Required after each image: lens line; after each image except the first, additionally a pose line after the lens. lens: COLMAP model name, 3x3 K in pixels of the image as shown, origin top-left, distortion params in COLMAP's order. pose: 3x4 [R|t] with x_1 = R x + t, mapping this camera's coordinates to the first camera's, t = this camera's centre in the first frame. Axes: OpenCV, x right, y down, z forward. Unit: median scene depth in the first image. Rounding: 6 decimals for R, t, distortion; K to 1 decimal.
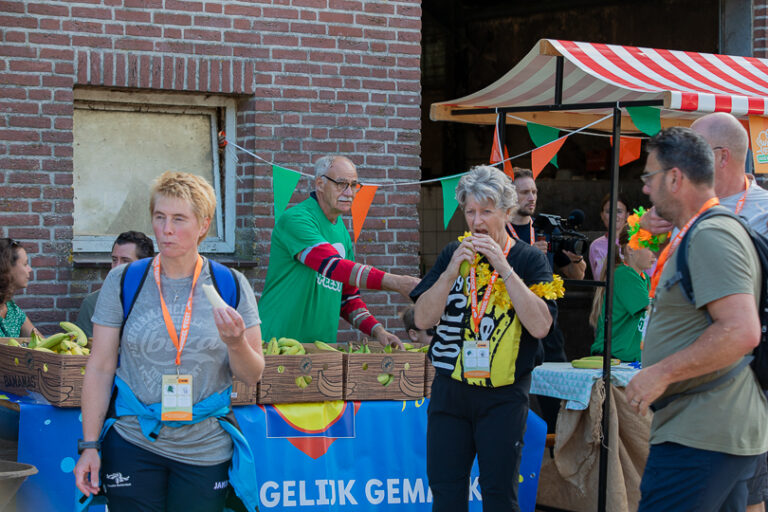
lens RADIAL K [[2078.9, 0, 384.0], [0, 2078.9, 256.0], [0, 0, 1]] dist [0.029577, -0.138049]
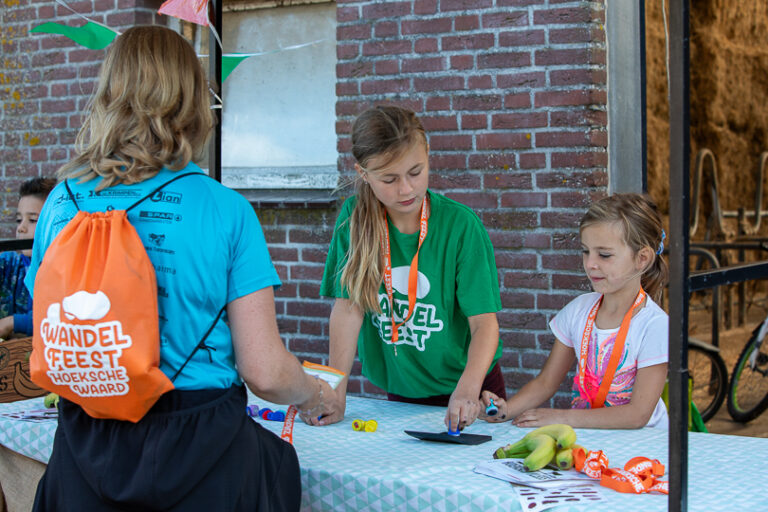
lens RADIAL K [[1586.3, 0, 384.0], [0, 1586.3, 256.0], [0, 0, 1]] dist [-0.226209, -0.175217]
pose [[0.322684, 0.036003, -0.945822, 0.444266], [0.004195, 0.999212, 0.039467, 0.000221], [0.946498, -0.016703, 0.322278, 0.831884]]
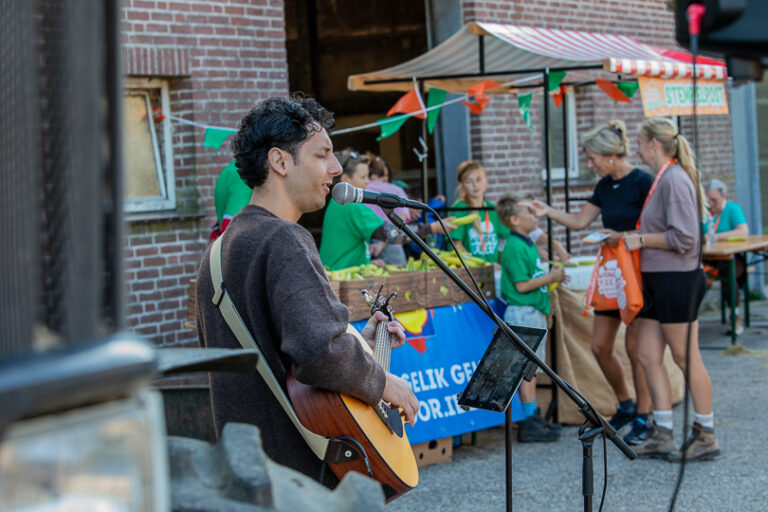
lens RADIAL K [[1888.2, 0, 350.8], [0, 1888.2, 256.5], [0, 0, 1]] dist [-0.091201, -0.032068]
pose [[0.921900, -0.078975, 0.379294, -0.394741], [0.070590, 0.996856, 0.035986, -0.006000], [-0.380944, -0.006401, 0.924576, -0.046481]]
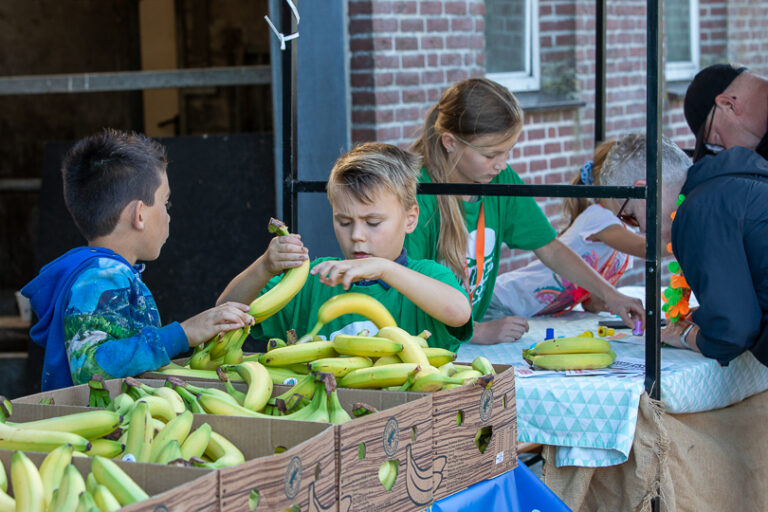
lens RADIAL K [[2339.3, 0, 384.0], [0, 2339.3, 256.0], [0, 0, 1]] dist [0.081564, 0.079410]
pose [[0.867658, -0.076744, 0.491203, -0.172086], [0.042643, 0.995861, 0.080265, -0.014219], [-0.495329, -0.048696, 0.867339, 0.492080]]
